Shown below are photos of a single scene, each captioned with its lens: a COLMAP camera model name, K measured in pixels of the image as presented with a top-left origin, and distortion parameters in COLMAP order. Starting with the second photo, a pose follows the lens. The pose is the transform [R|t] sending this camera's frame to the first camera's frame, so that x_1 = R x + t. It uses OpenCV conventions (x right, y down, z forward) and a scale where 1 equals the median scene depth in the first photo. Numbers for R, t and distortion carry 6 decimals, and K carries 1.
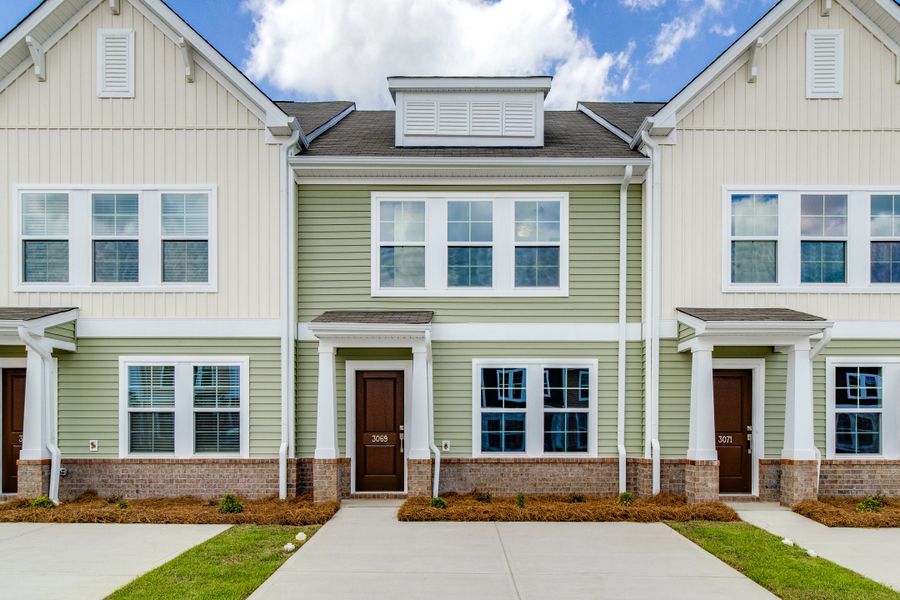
lens RADIAL K [[443.1, 0, 455.1], [0, 443.1, 291.6], [0, 0, 1]] dist [0.000202, 0.000487]
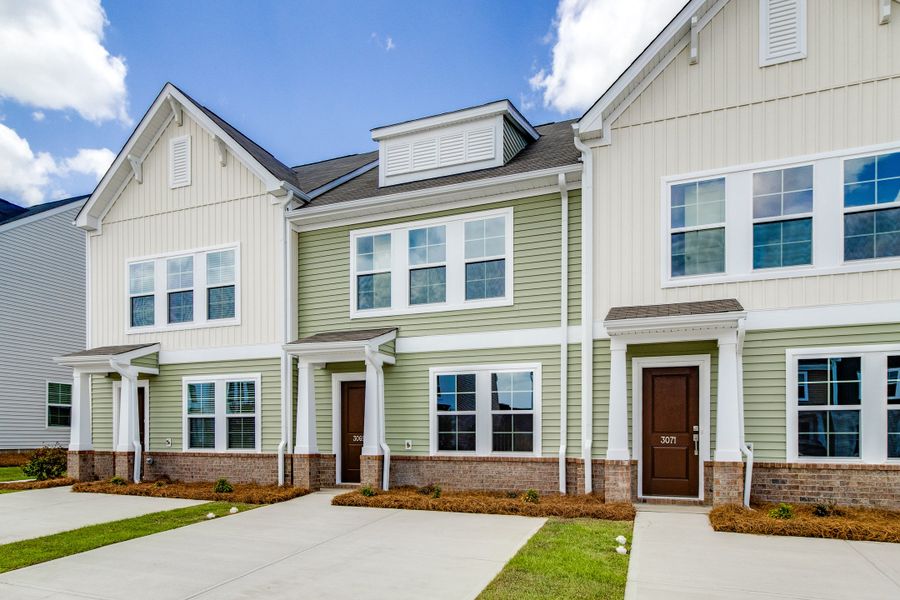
lens RADIAL K [[416.4, 0, 454.2], [0, 416.4, 295.8], [0, 0, 1]] dist [-0.001009, 0.000008]
pose [[0.957601, -0.090391, -0.273551, 0.418554], [0.087076, 0.995906, -0.024262, 0.000839], [0.274625, -0.000586, 0.961551, -0.002147]]
